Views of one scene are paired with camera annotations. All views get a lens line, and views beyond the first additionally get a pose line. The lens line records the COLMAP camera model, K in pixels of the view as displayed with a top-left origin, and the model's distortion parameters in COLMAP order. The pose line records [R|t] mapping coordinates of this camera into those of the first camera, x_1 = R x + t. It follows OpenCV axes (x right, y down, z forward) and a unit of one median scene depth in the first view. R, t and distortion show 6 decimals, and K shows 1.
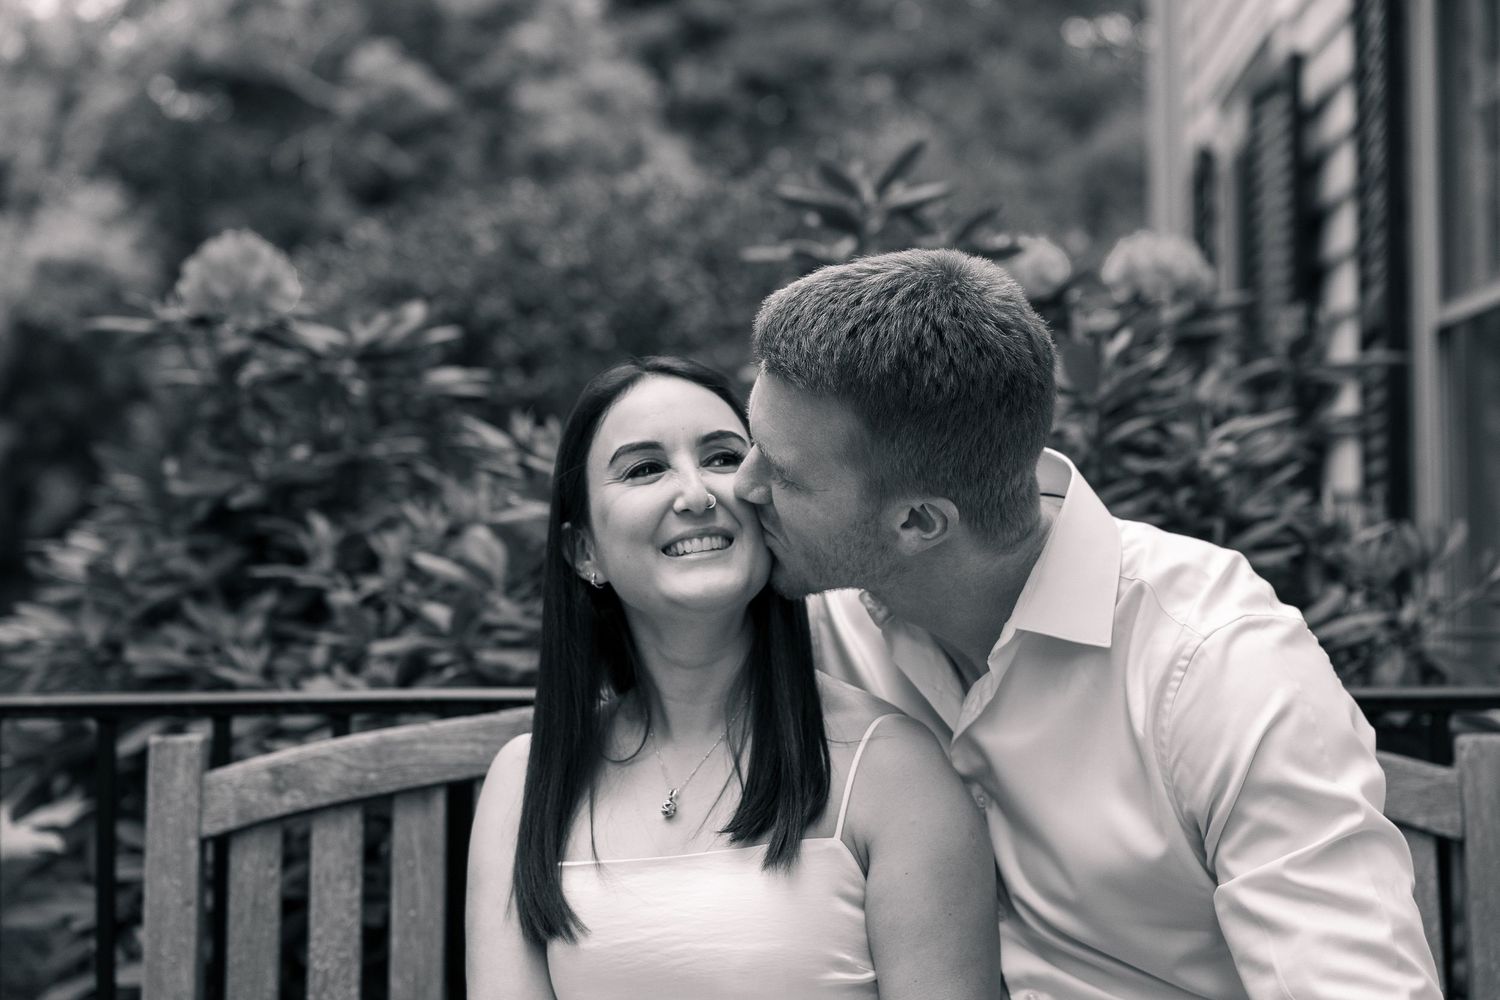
lens RADIAL K [[2938.8, 0, 721.8], [0, 2938.8, 451.1], [0, 0, 1]] dist [-0.066733, 2.388048]
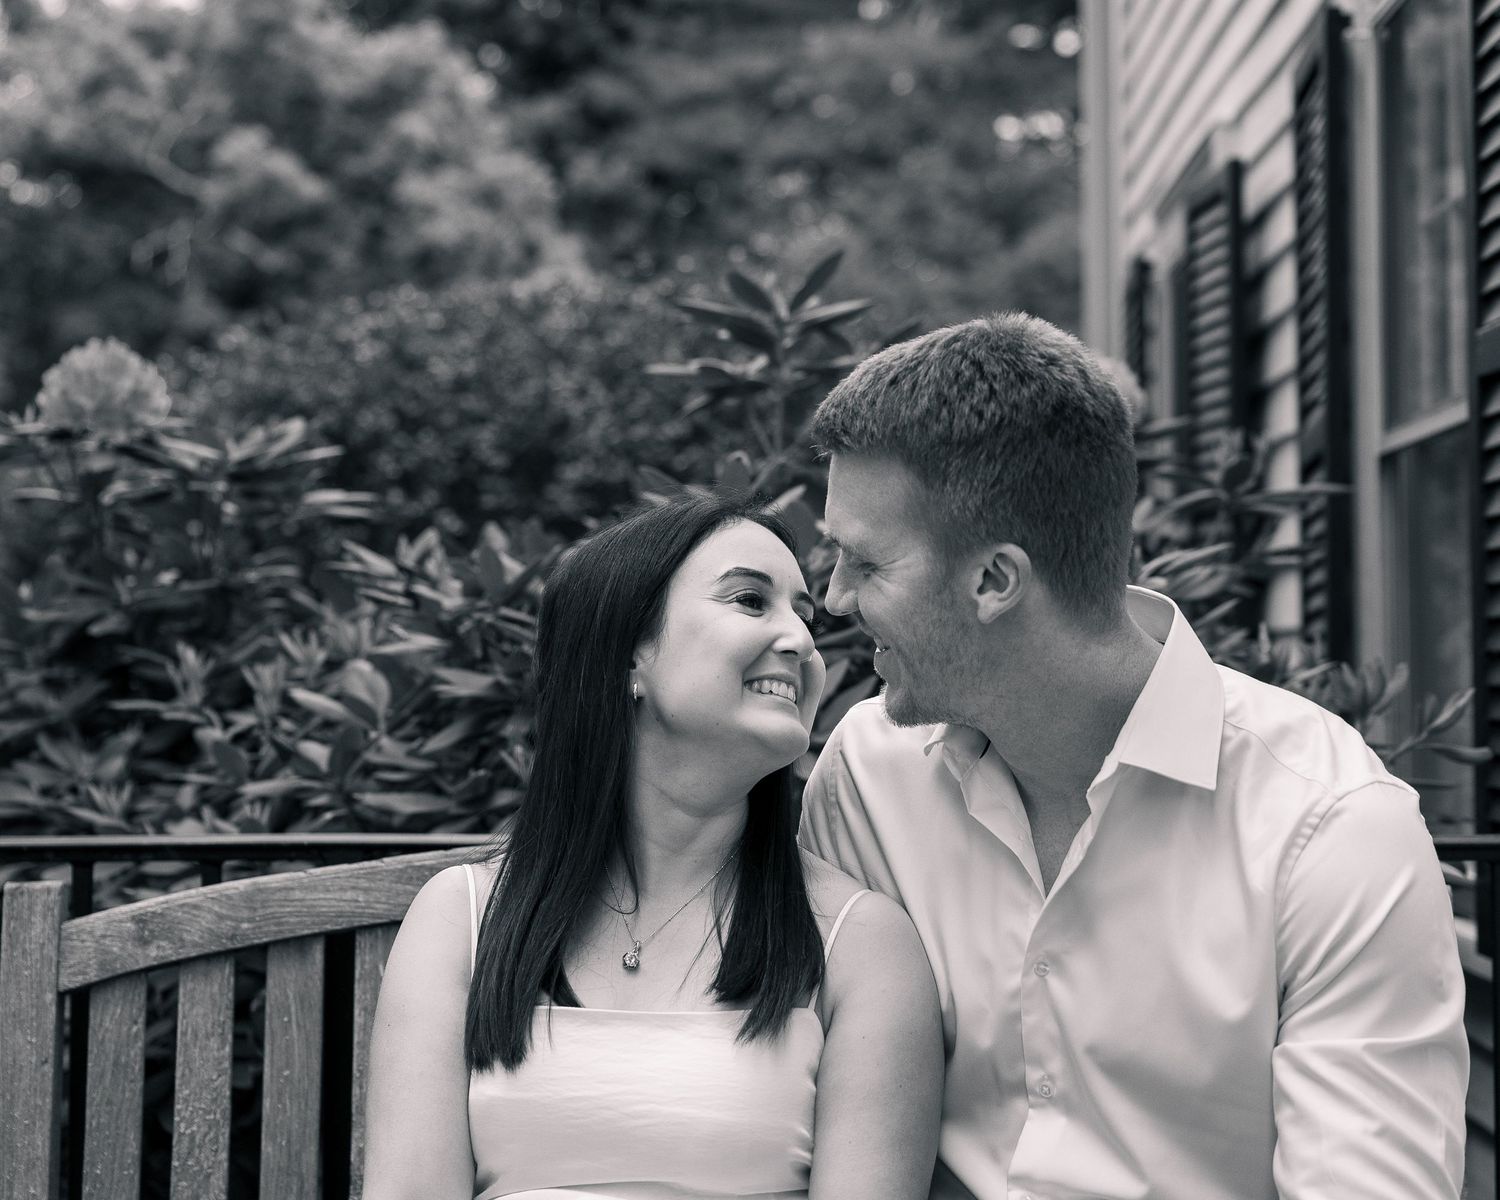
lens RADIAL K [[2782.5, 0, 750.9], [0, 2782.5, 567.7], [0, 0, 1]] dist [0.057737, 0.248640]
pose [[0.999149, 0.010280, 0.039945, 0.006062], [-0.009766, 0.999867, -0.013047, 0.007529], [-0.040073, 0.012646, 0.999117, 0.119543]]
